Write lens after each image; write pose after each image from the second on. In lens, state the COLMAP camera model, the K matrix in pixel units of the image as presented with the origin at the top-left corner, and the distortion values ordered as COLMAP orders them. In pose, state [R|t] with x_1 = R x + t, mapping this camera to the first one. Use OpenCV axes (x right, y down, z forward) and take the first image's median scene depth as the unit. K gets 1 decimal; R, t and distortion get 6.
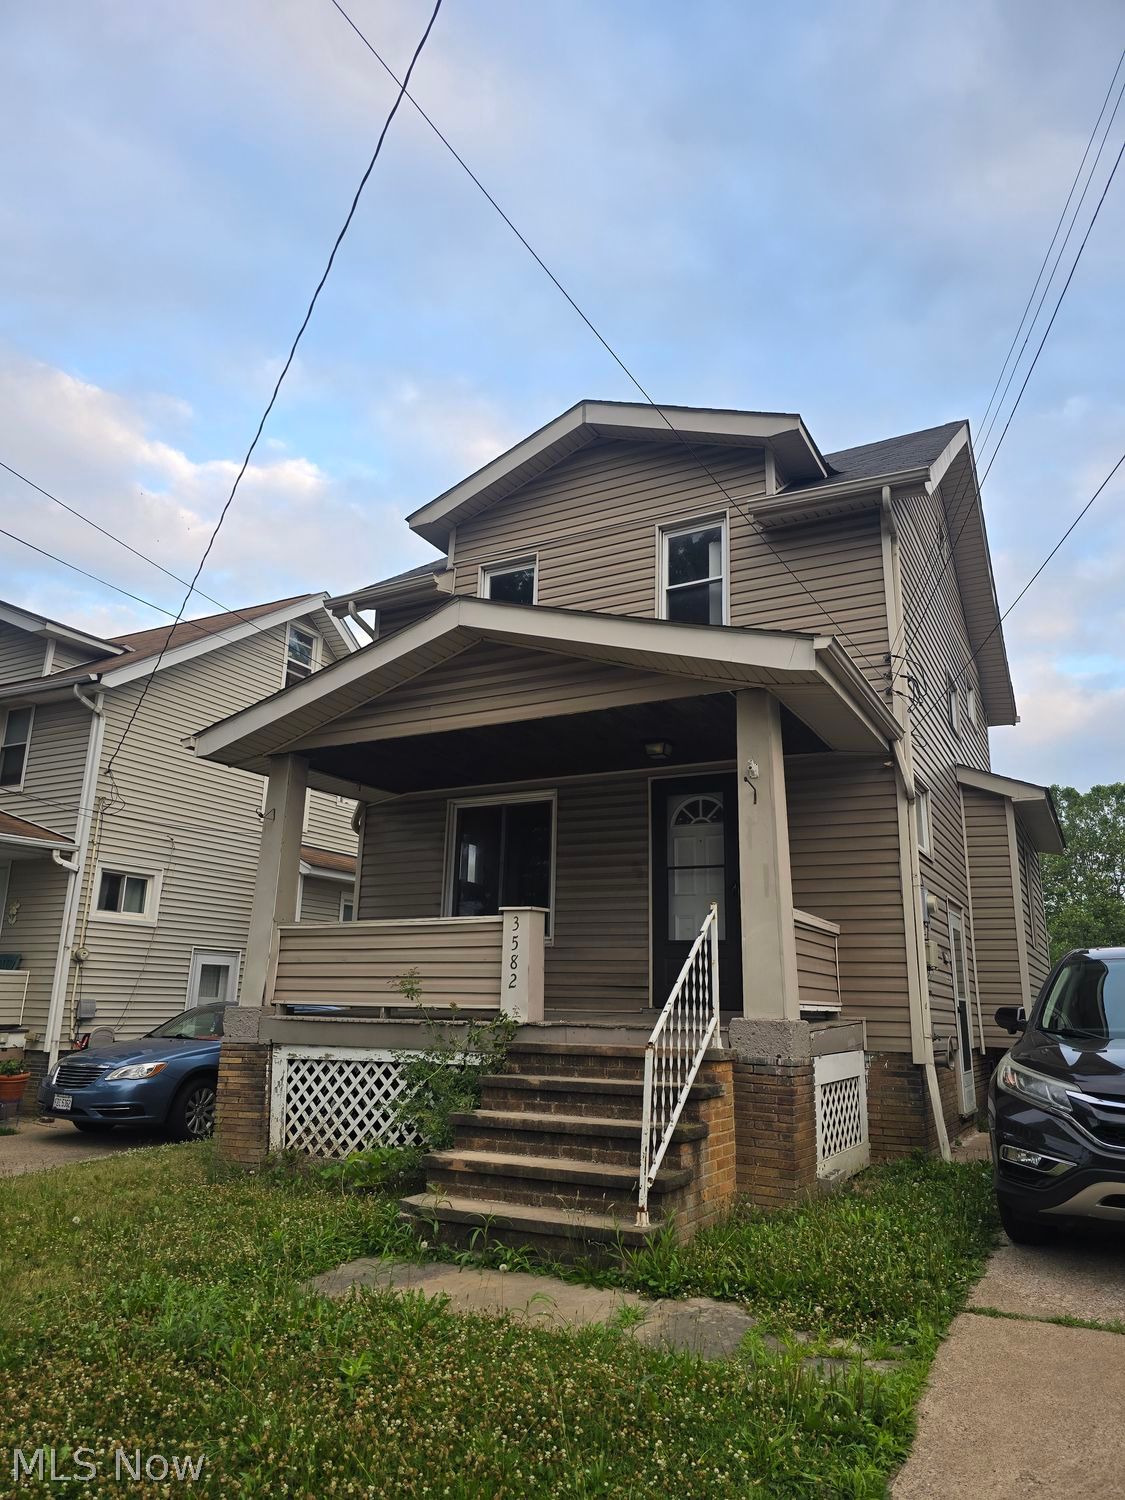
lens RADIAL K [[1018.6, 0, 564.7], [0, 1018.6, 747.4], [0, 0, 1]] dist [-0.006024, -0.003601]
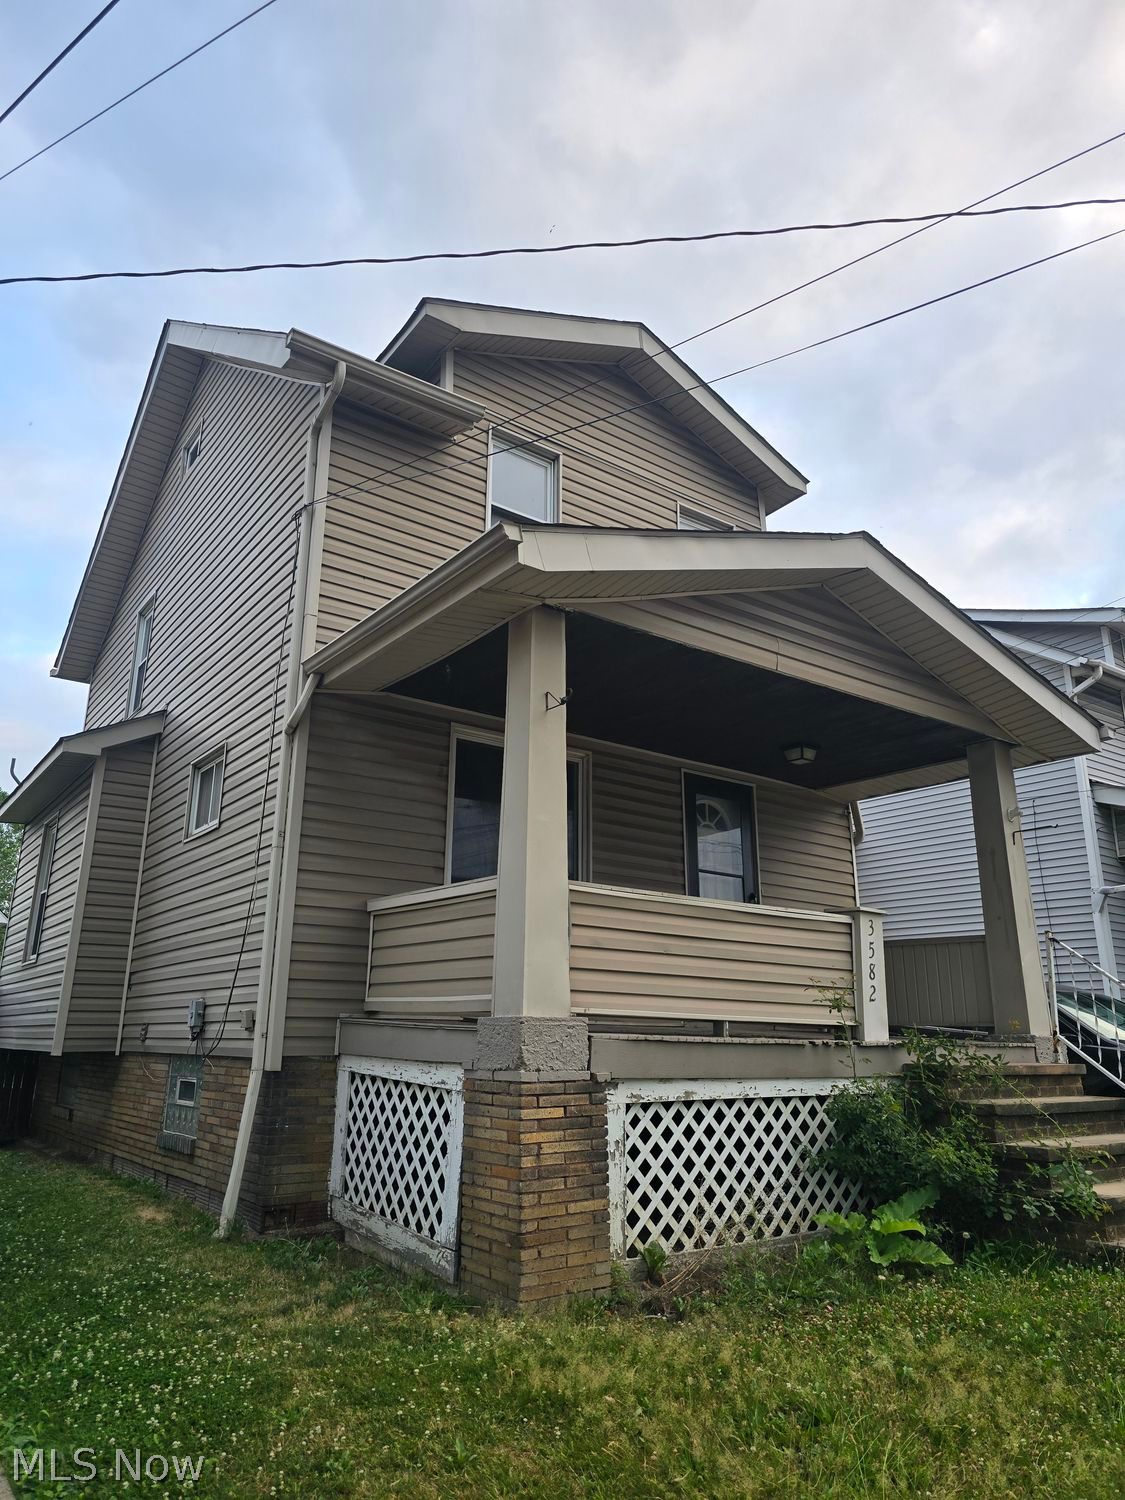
lens RADIAL K [[1018.6, 0, 560.2], [0, 1018.6, 749.6], [0, 0, 1]] dist [-0.006024, -0.003601]
pose [[0.447810, 0.243149, 0.860433, -0.889853], [-0.230738, 0.961146, -0.151522, 0.207568], [-0.863844, -0.130682, 0.486514, 0.780469]]
